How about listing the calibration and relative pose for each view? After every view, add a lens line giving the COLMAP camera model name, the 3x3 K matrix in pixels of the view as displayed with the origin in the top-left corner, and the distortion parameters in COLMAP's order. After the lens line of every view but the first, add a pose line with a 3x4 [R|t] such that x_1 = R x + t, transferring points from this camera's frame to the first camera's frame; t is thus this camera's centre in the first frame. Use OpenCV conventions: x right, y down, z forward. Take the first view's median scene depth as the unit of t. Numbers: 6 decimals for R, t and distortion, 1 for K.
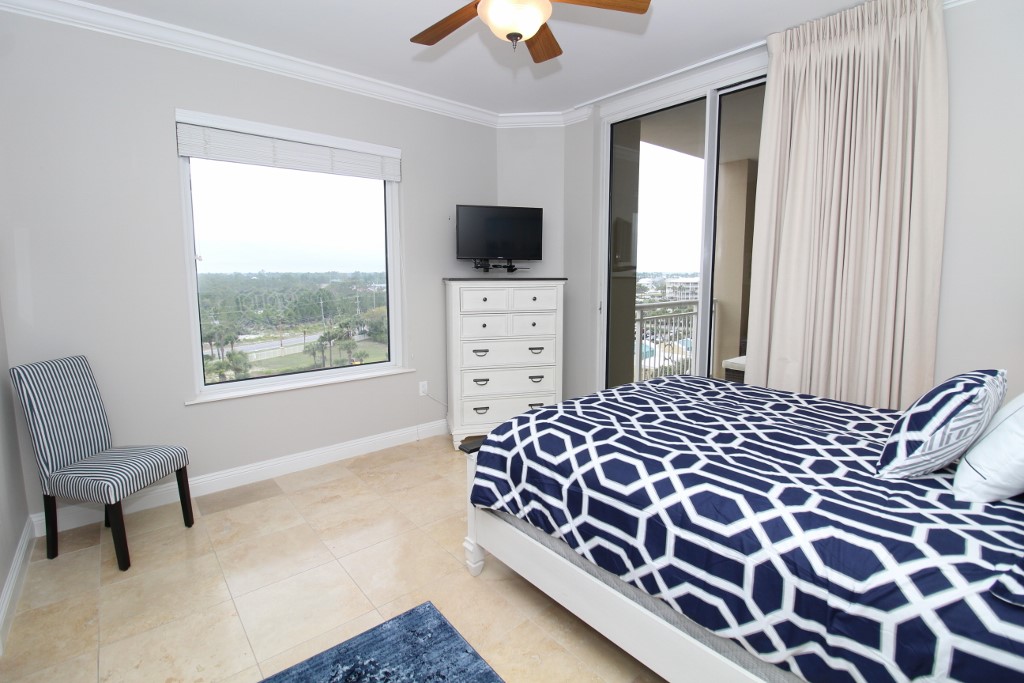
lens RADIAL K [[472.6, 0, 510.8], [0, 472.6, 323.8], [0, 0, 1]] dist [-0.000212, -0.013326]
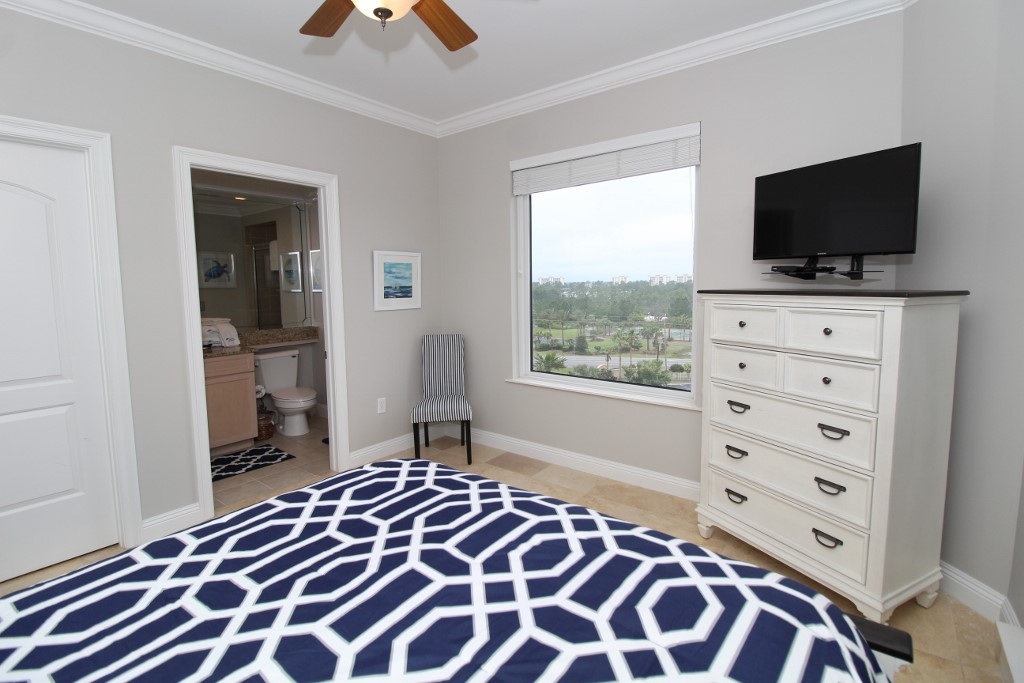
lens RADIAL K [[472.6, 0, 510.8], [0, 472.6, 323.8], [0, 0, 1]] dist [-0.000212, -0.013326]
pose [[0.197890, 0.084197, -0.976602, 0.485125], [-0.097204, 0.993079, 0.065921, -0.062418], [0.975393, 0.081885, 0.204704, 0.562683]]
